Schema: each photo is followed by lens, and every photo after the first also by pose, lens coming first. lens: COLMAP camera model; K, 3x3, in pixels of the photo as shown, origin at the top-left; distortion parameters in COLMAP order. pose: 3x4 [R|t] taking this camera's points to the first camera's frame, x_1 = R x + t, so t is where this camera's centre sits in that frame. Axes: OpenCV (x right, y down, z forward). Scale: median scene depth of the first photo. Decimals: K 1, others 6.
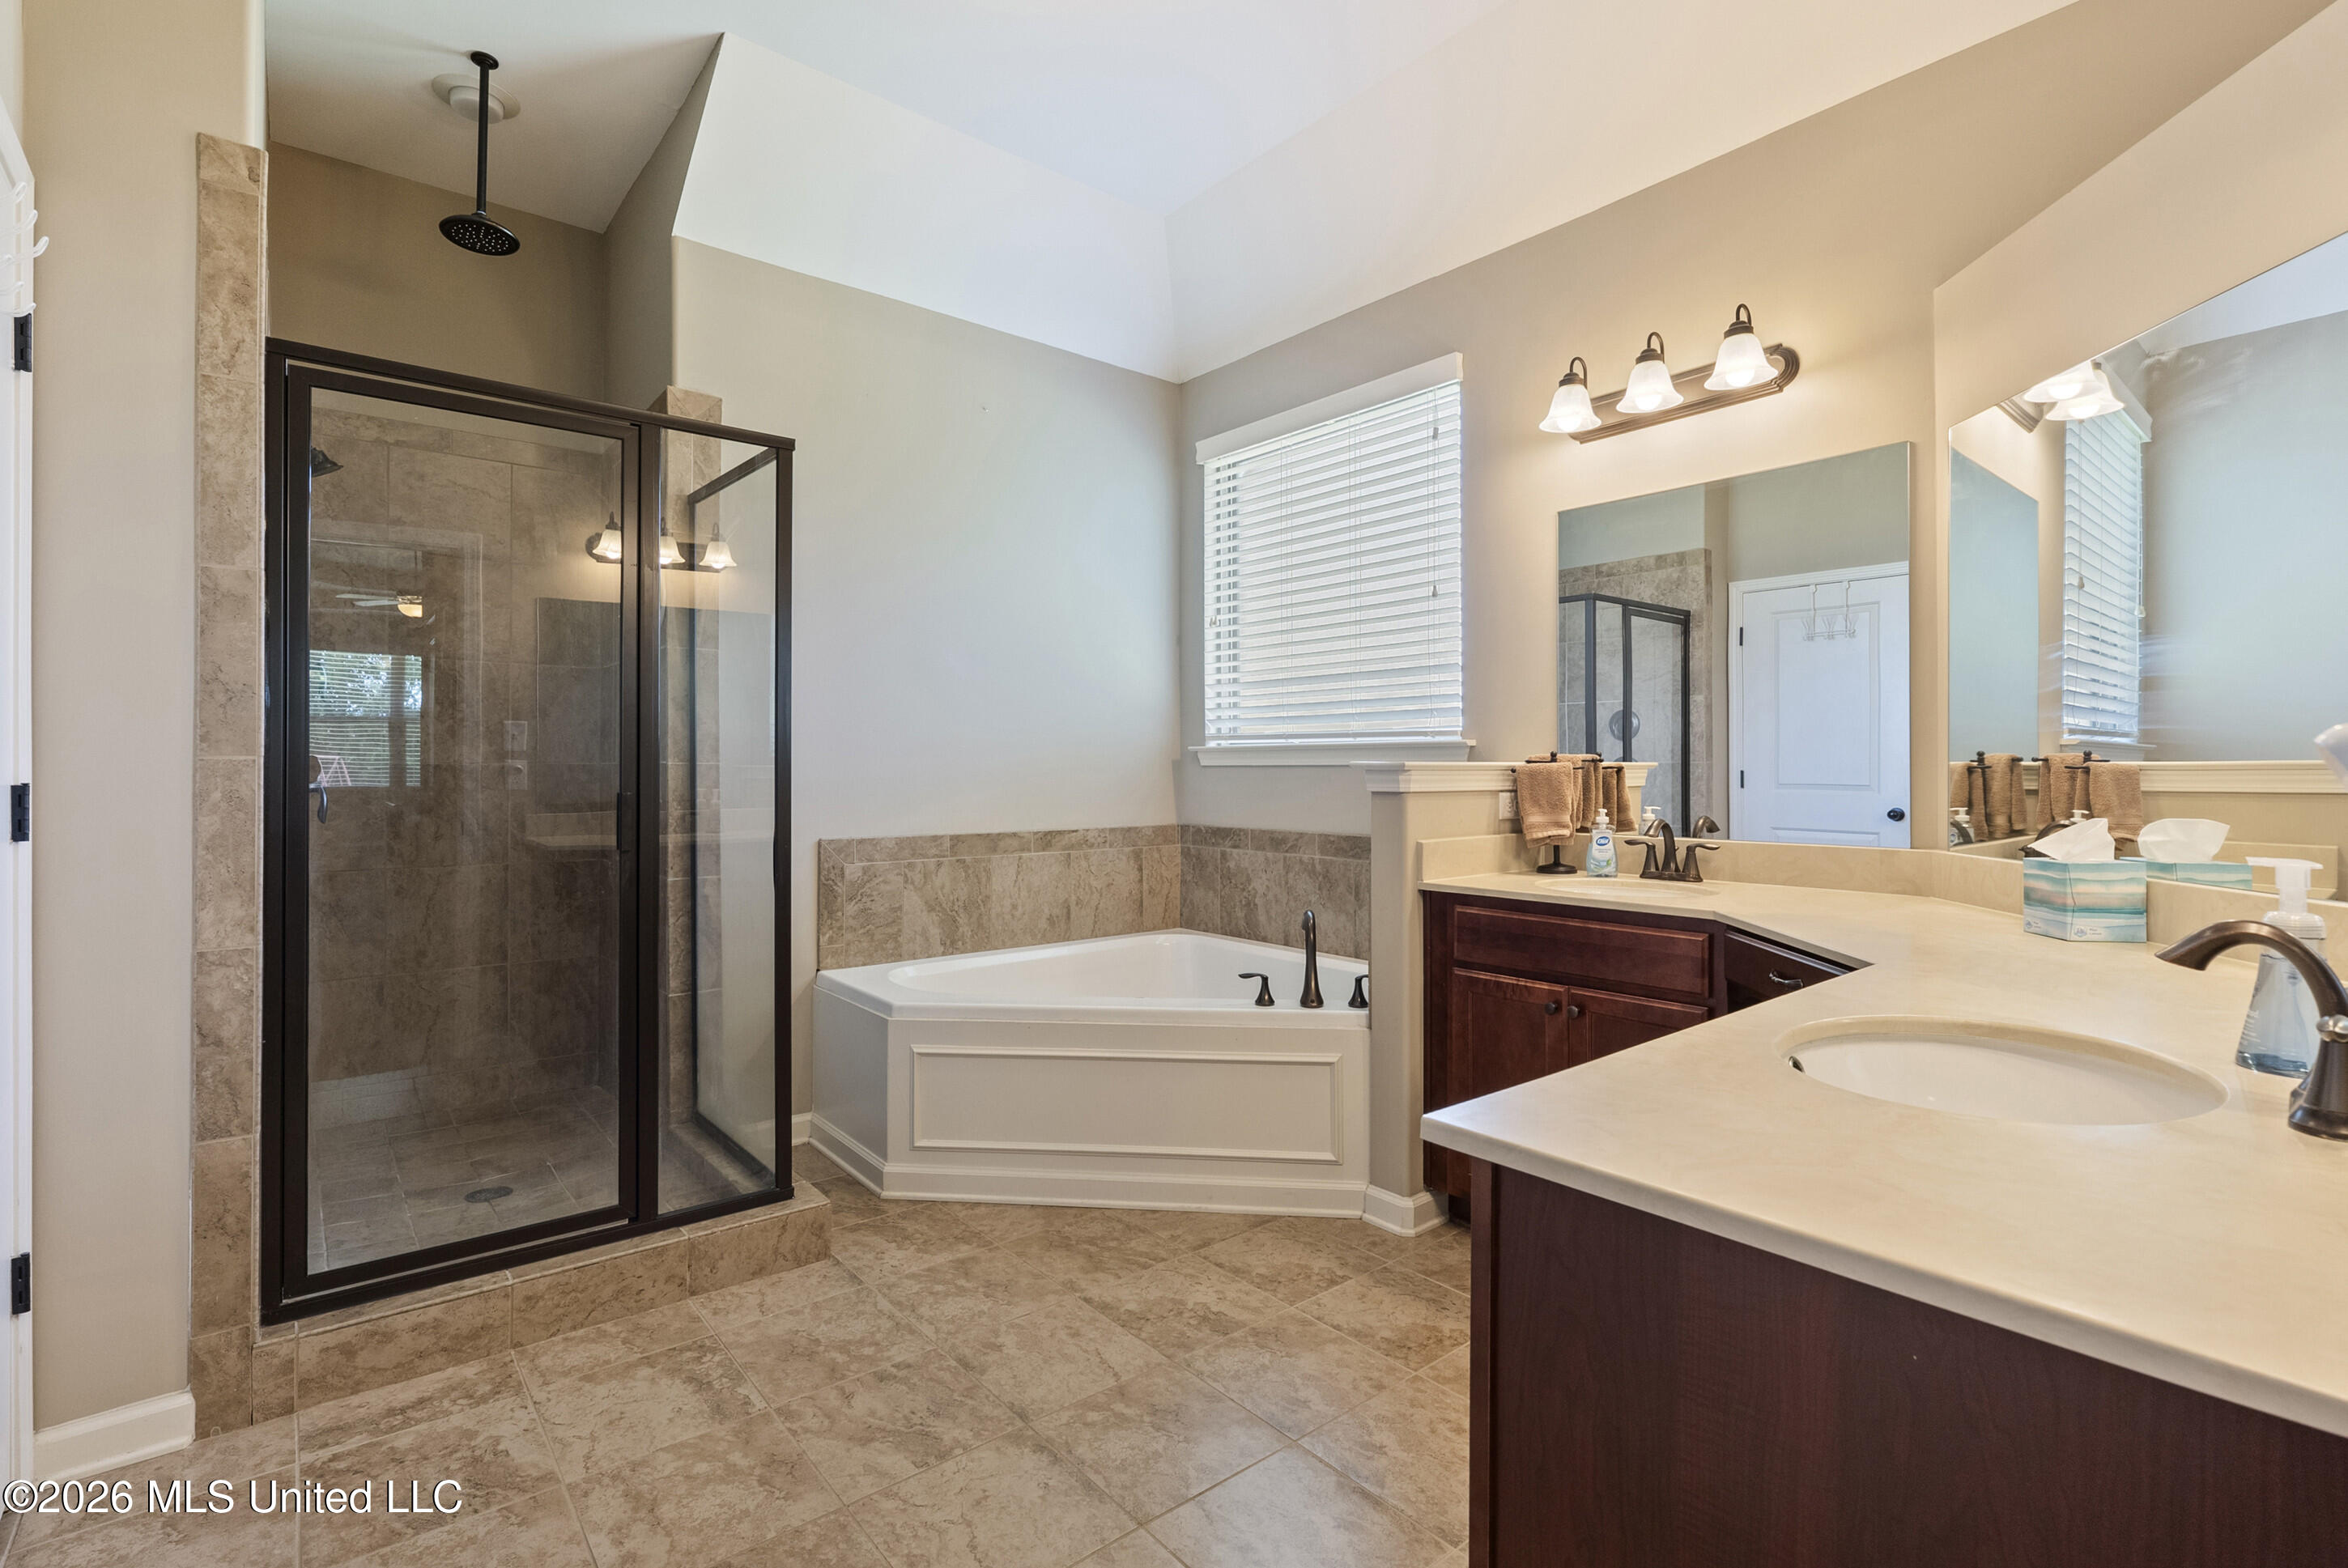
lens RADIAL K [[1094.0, 0, 1130.5], [0, 1094.0, 760.6], [0, 0, 1]] dist [-0.012429, 0.004542]
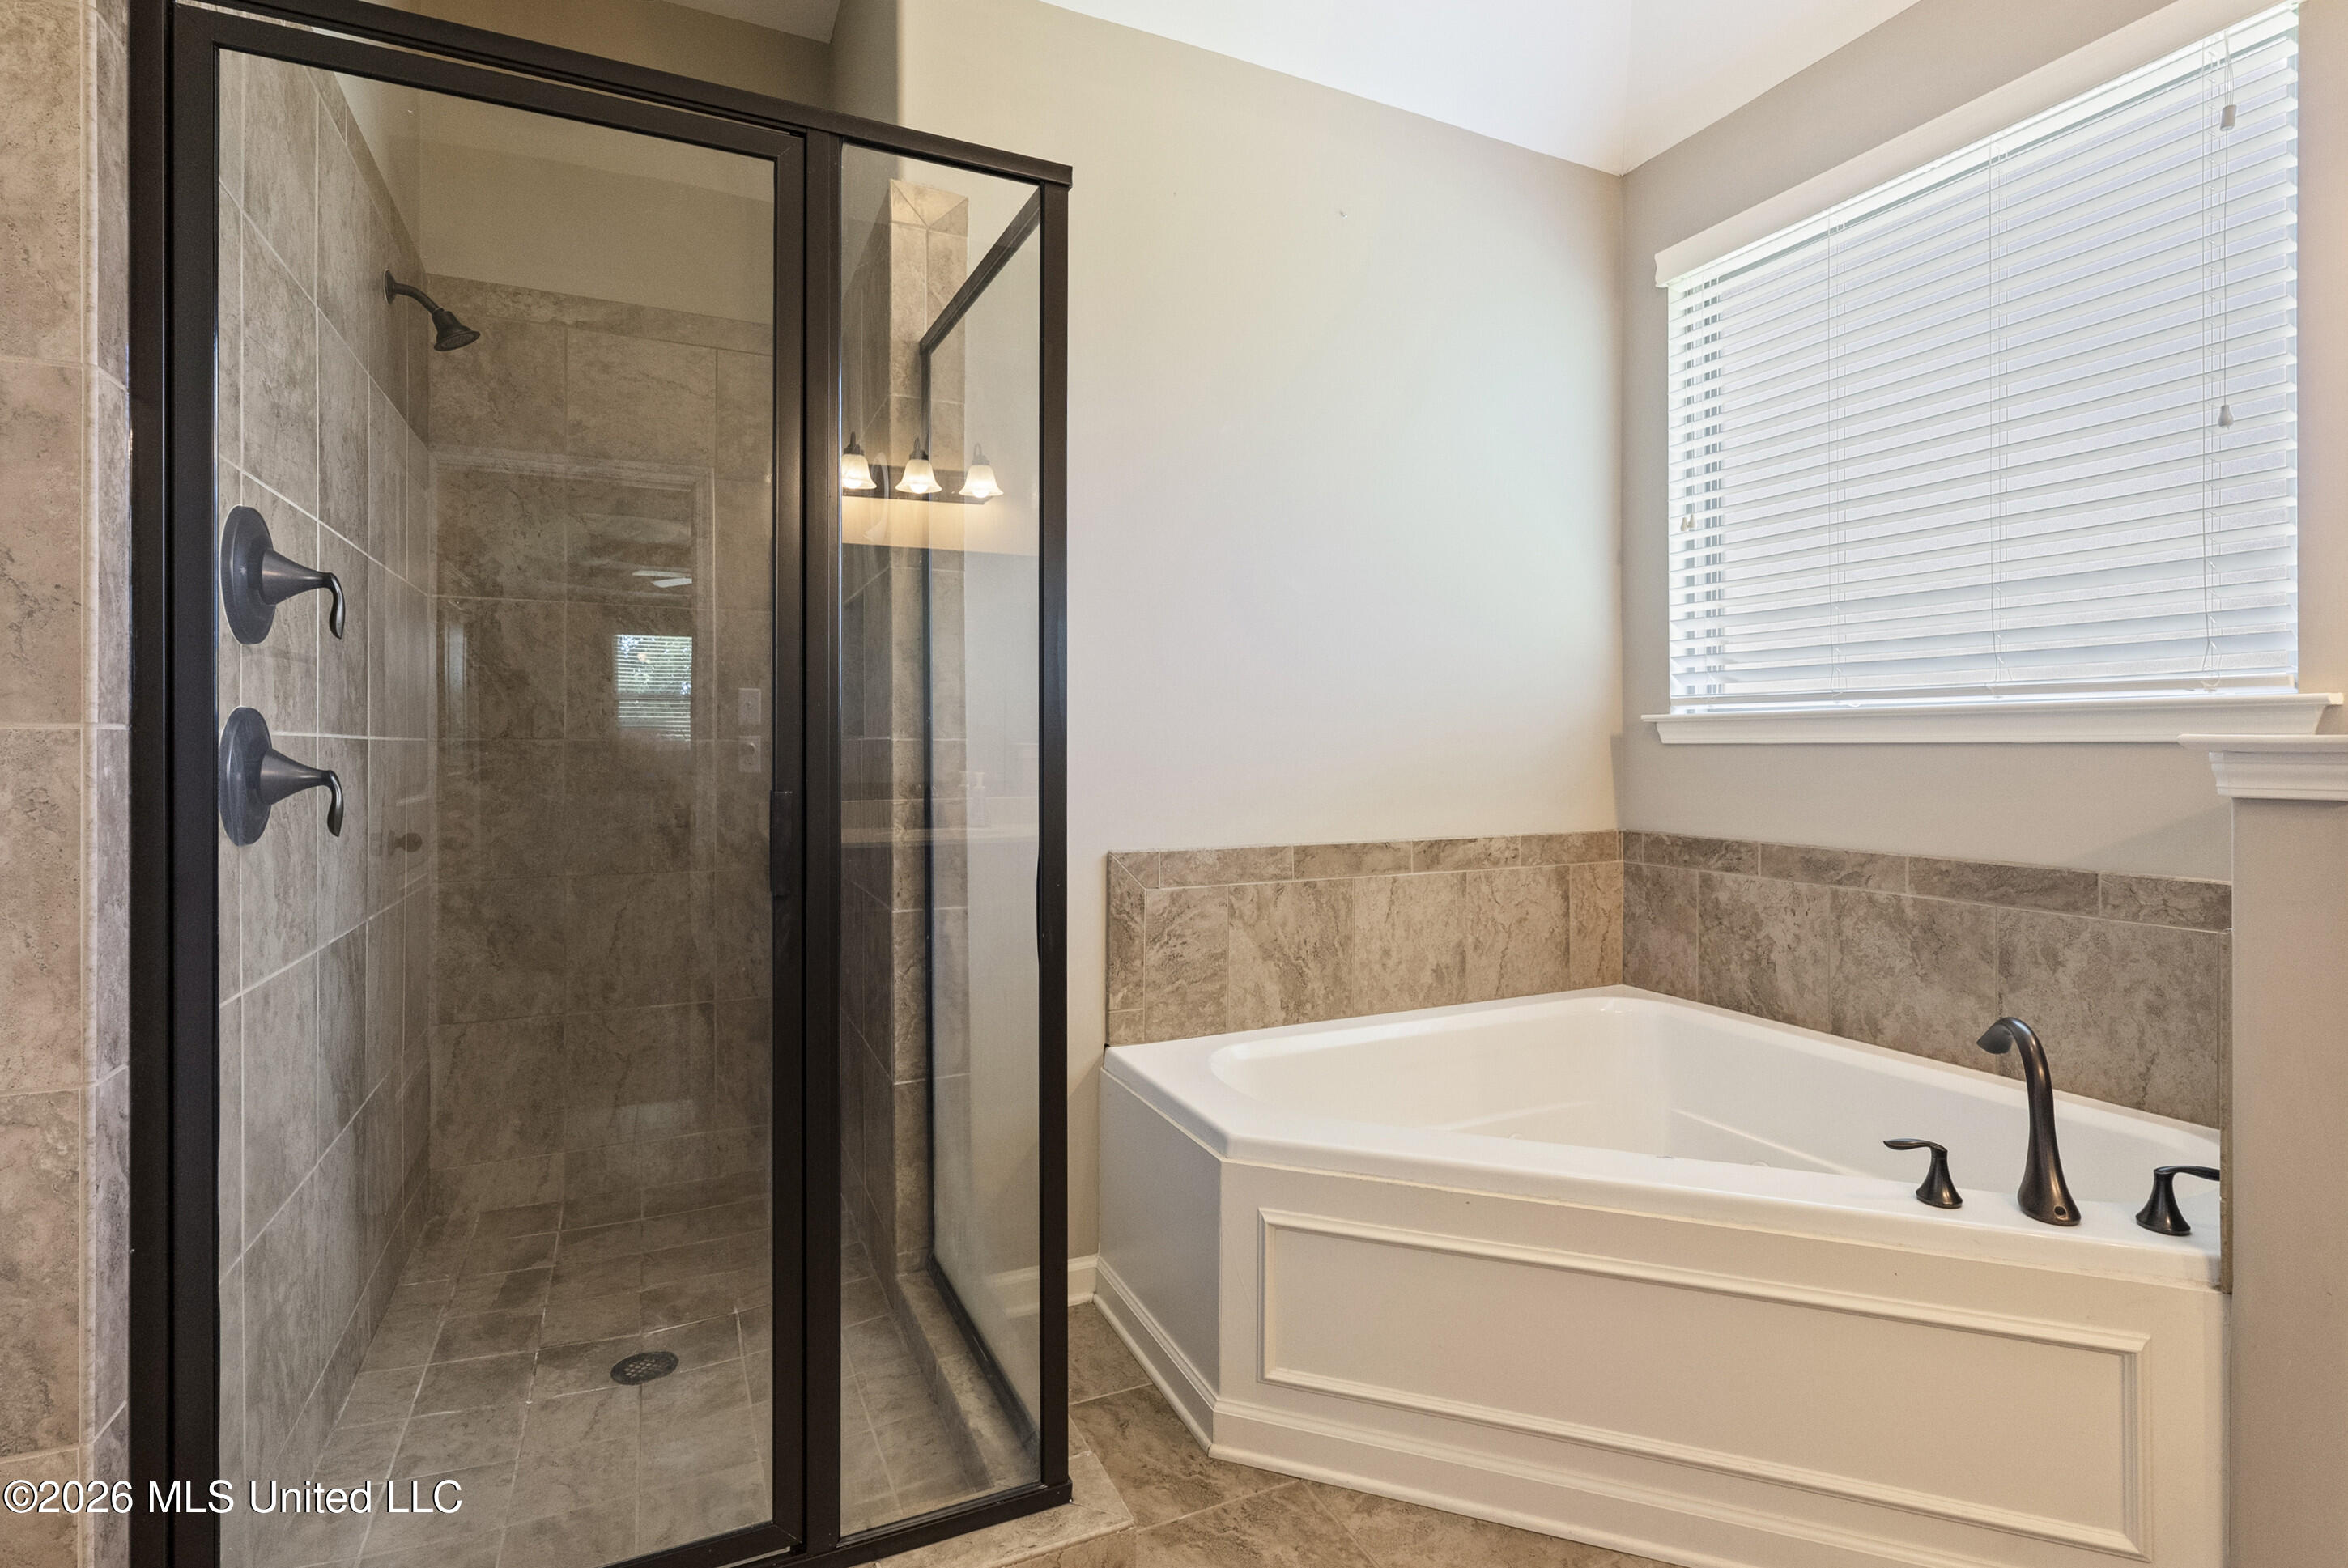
lens RADIAL K [[1094.0, 0, 1149.7], [0, 1094.0, 748.1], [0, 0, 1]] dist [-0.012429, 0.004542]
pose [[0.973991, 0.000928, -0.226585, -0.110215], [0.000976, 0.999965, 0.008293, 0.002315], [0.226585, -0.008299, 0.973956, 0.360179]]
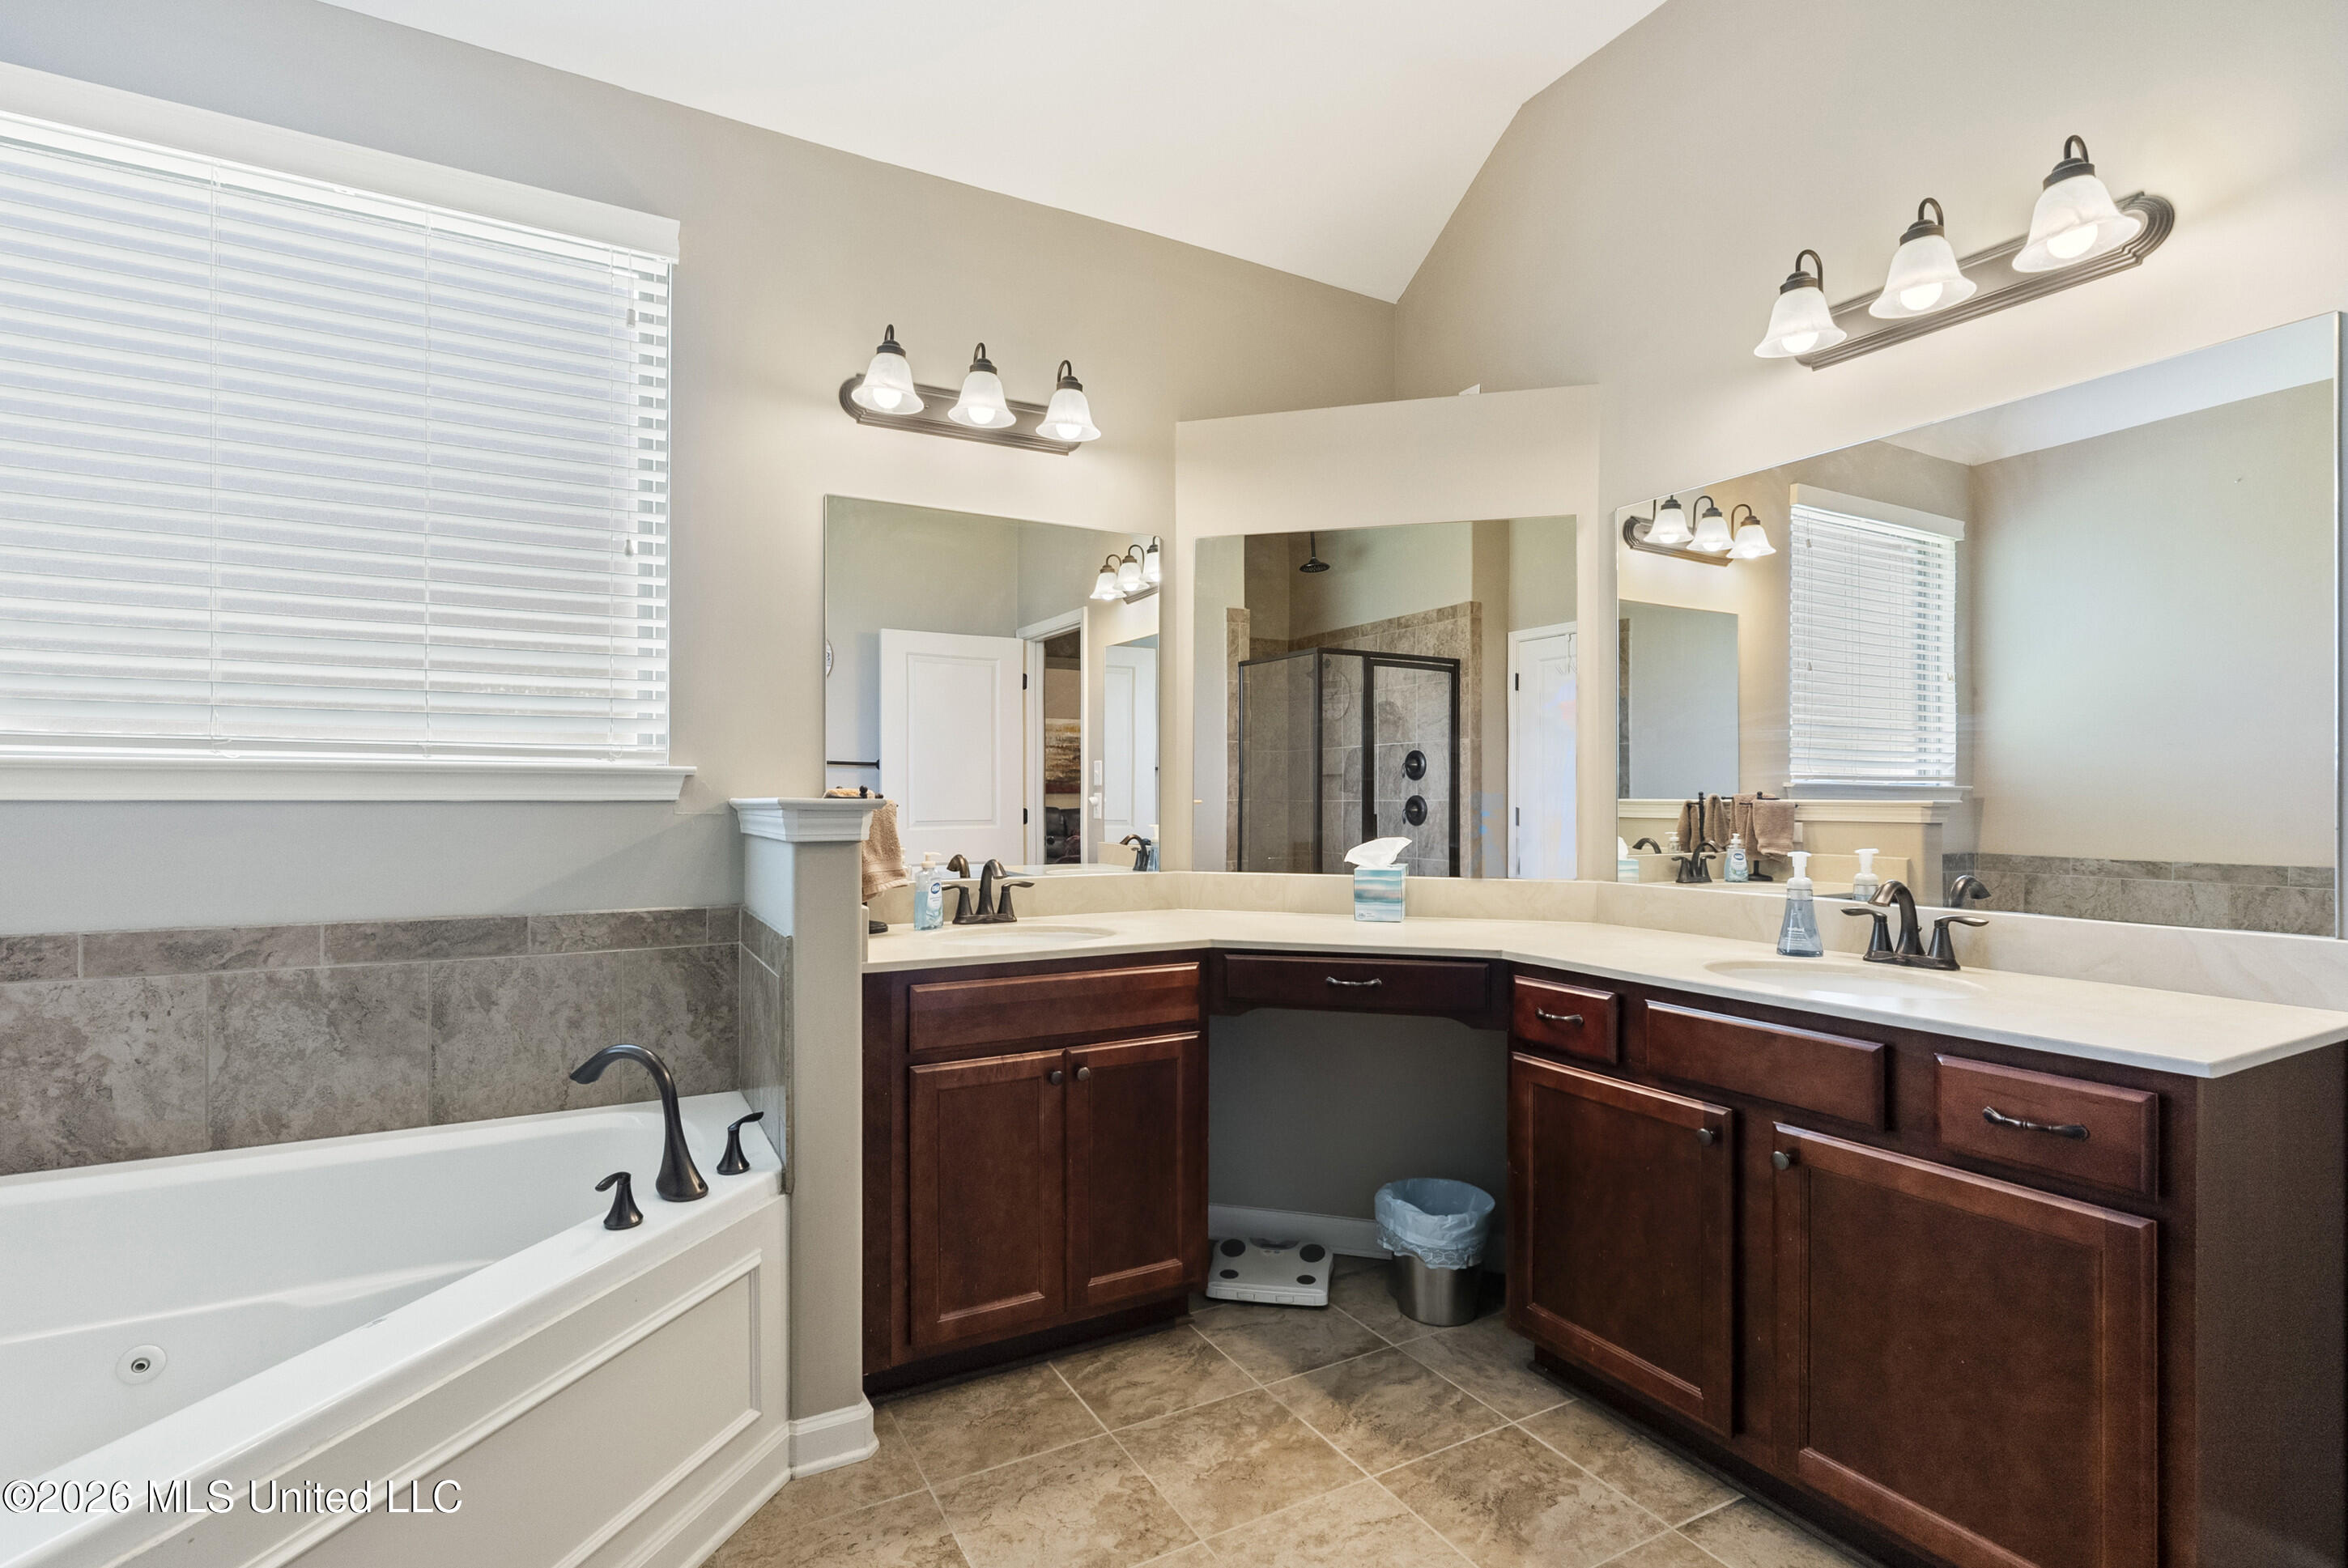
lens RADIAL K [[1094.0, 0, 1170.5], [0, 1094.0, 805.4], [0, 0, 1]] dist [-0.012429, 0.004542]
pose [[0.152735, -0.003683, 0.988260, -0.337769], [-0.009190, 0.999945, 0.005146, 0.000208], [-0.988225, -0.009869, 0.152692, 0.549114]]
